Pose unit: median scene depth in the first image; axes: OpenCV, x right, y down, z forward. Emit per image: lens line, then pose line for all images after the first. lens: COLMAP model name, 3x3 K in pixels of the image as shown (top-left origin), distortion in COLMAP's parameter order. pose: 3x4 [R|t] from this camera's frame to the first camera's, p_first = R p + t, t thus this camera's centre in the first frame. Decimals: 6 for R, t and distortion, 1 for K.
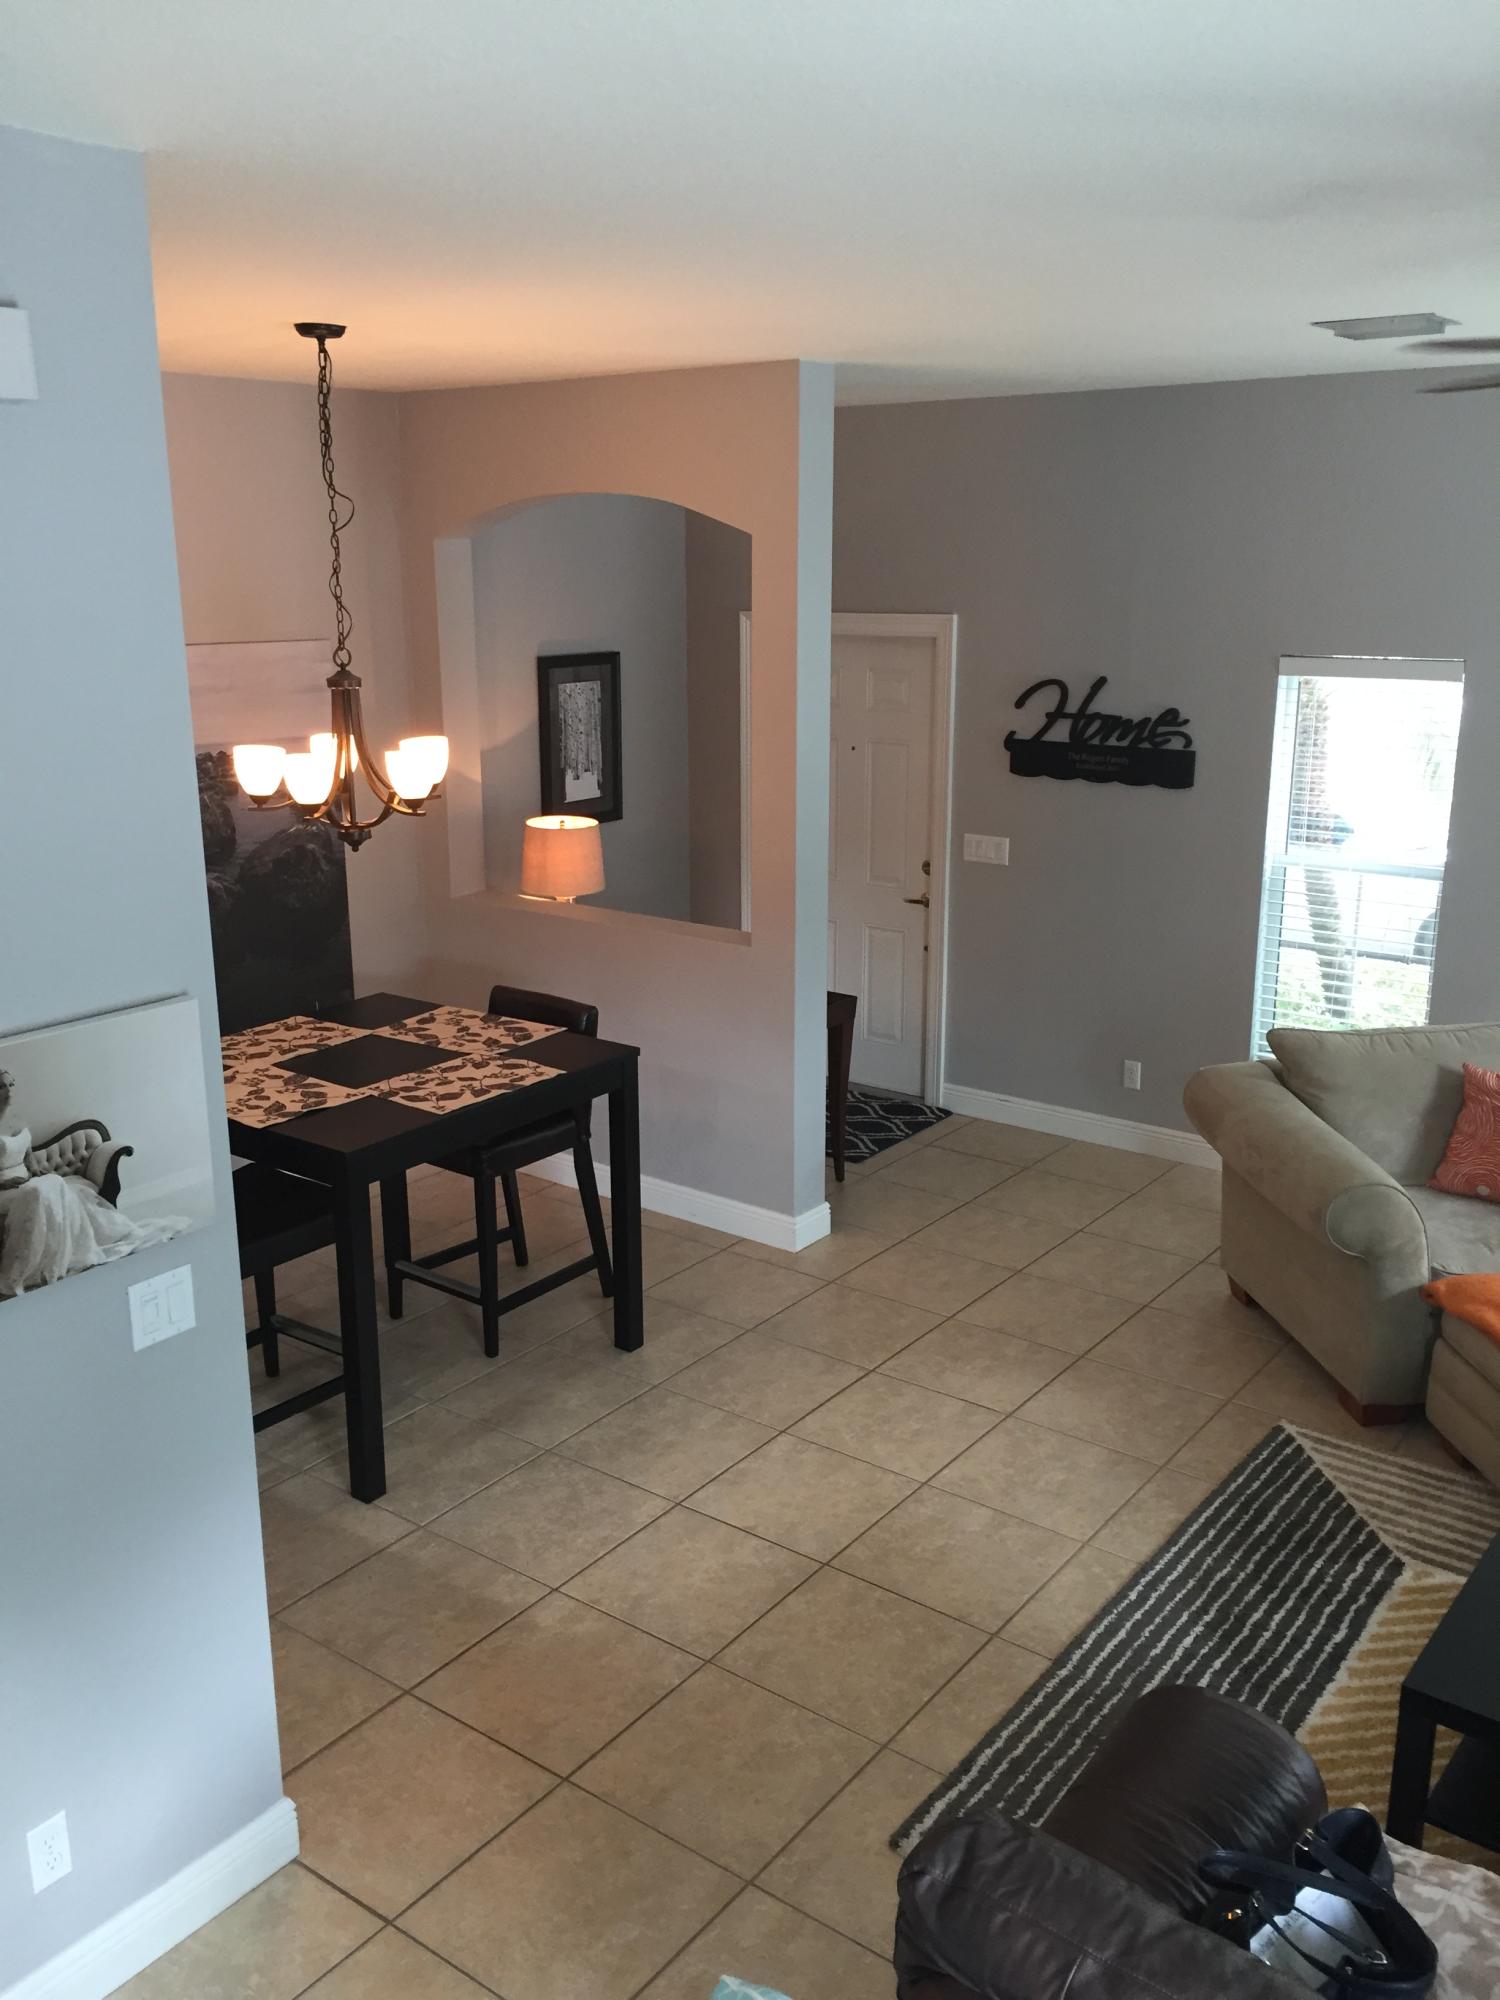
lens RADIAL K [[1721.6, 0, 757.6], [0, 1721.6, 1001.8], [0, 0, 1]] dist [0.086235, -0.121470]
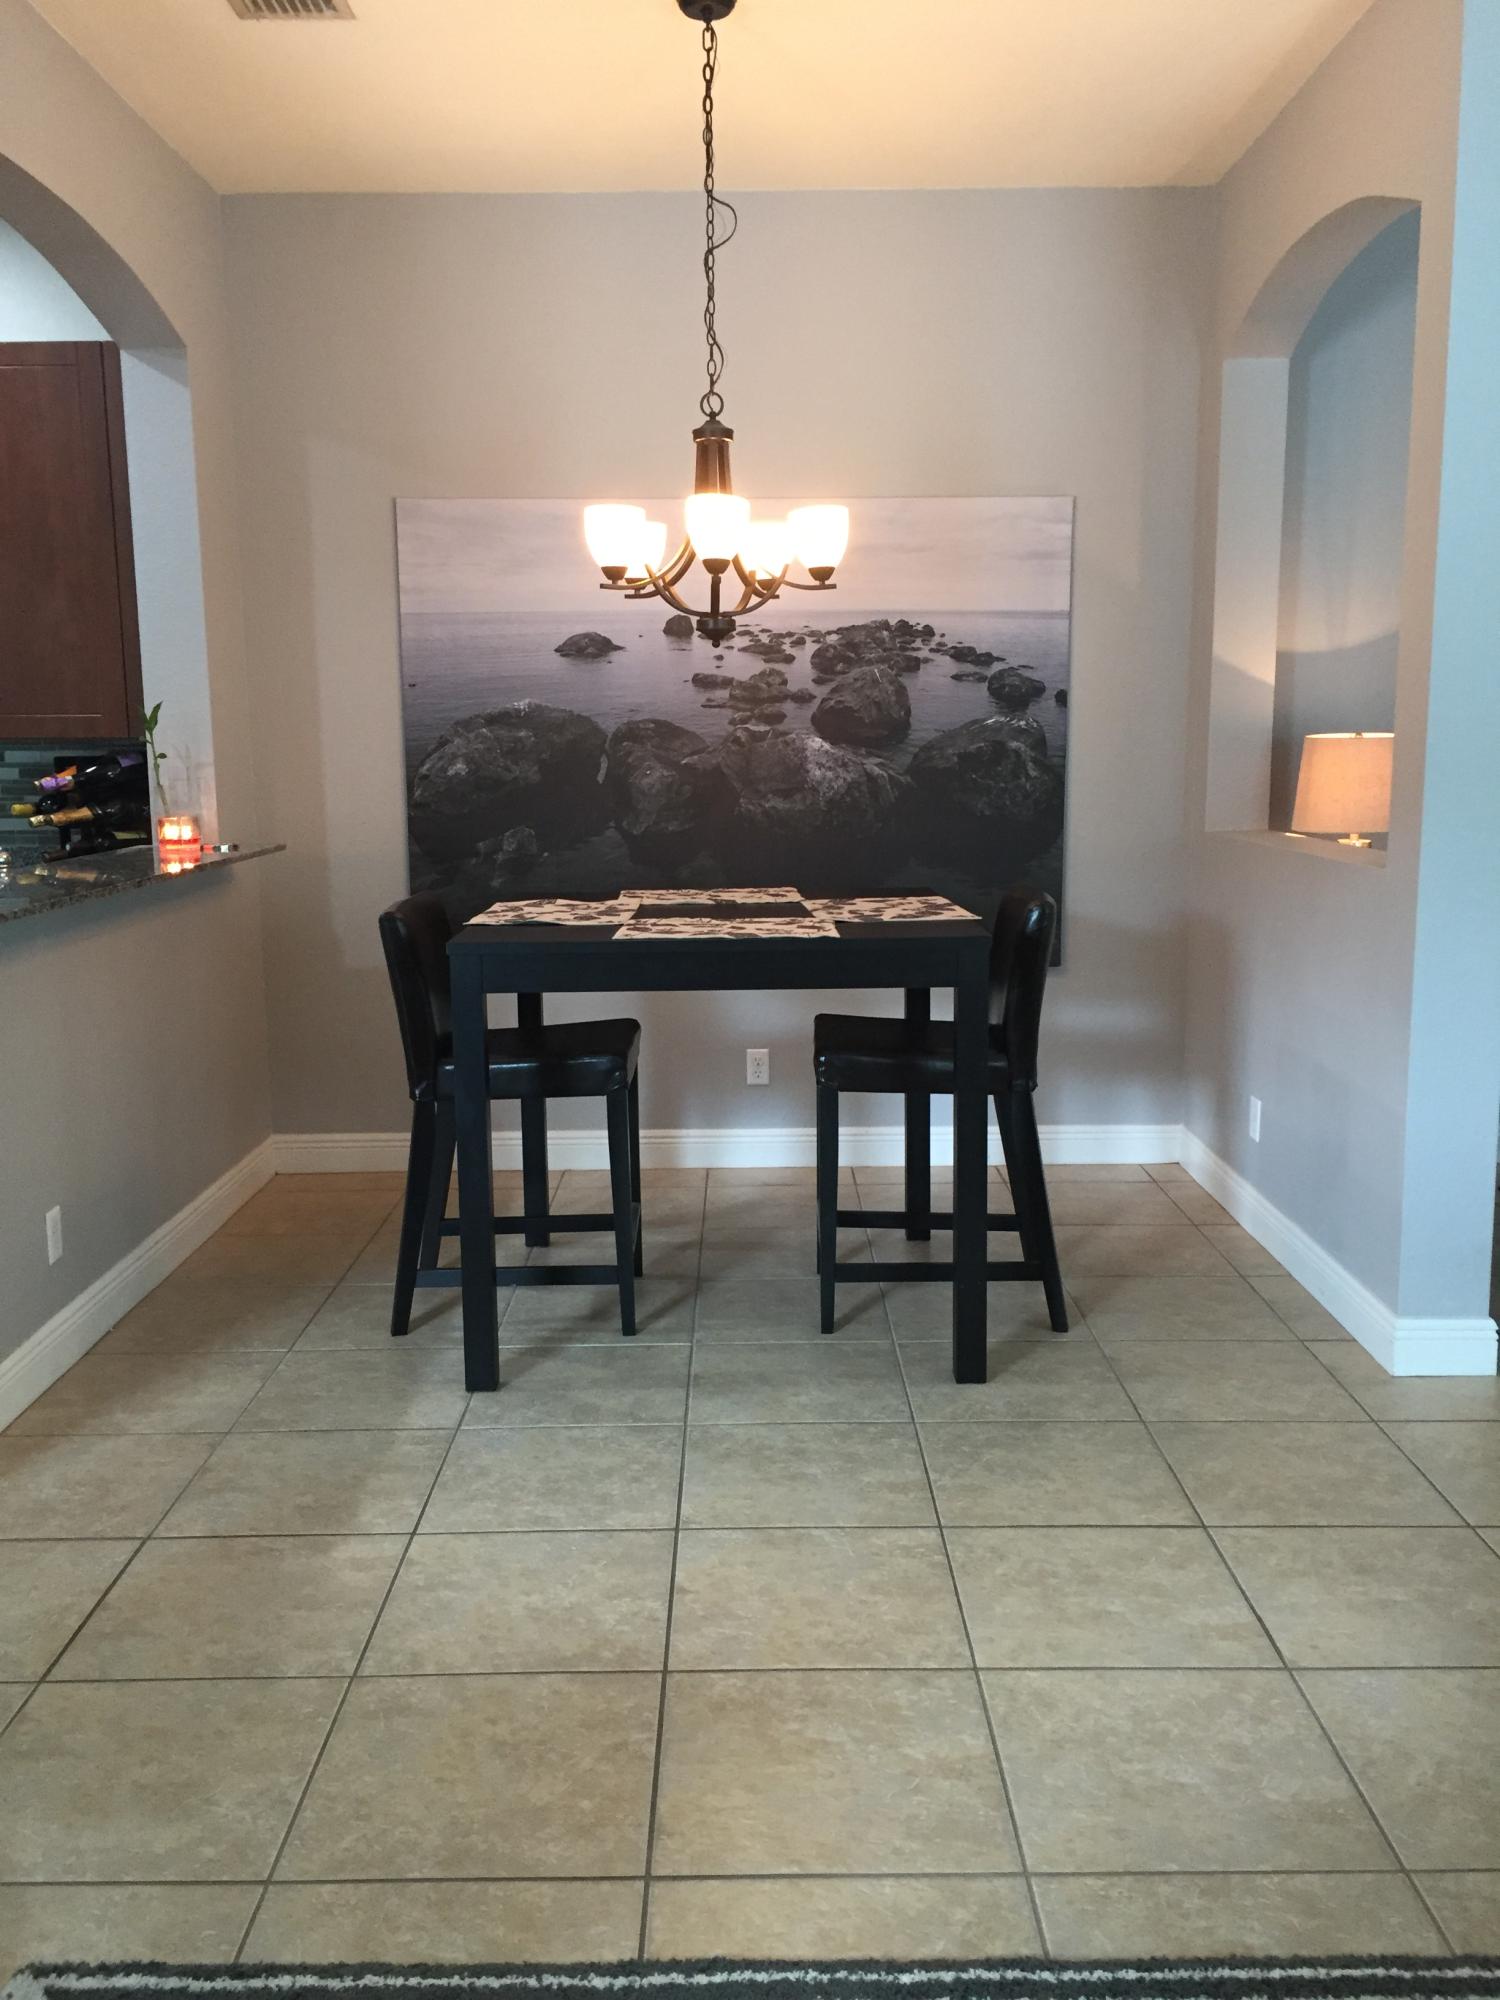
lens RADIAL K [[1721.6, 0, 750.7], [0, 1721.6, 1002.9], [0, 0, 1]] dist [0.086235, -0.121470]
pose [[0.598448, 0.119553, -0.792191, 0.441233], [-0.196512, 0.980501, -0.000480, 0.075225], [0.776687, 0.155962, 0.610273, 0.525408]]
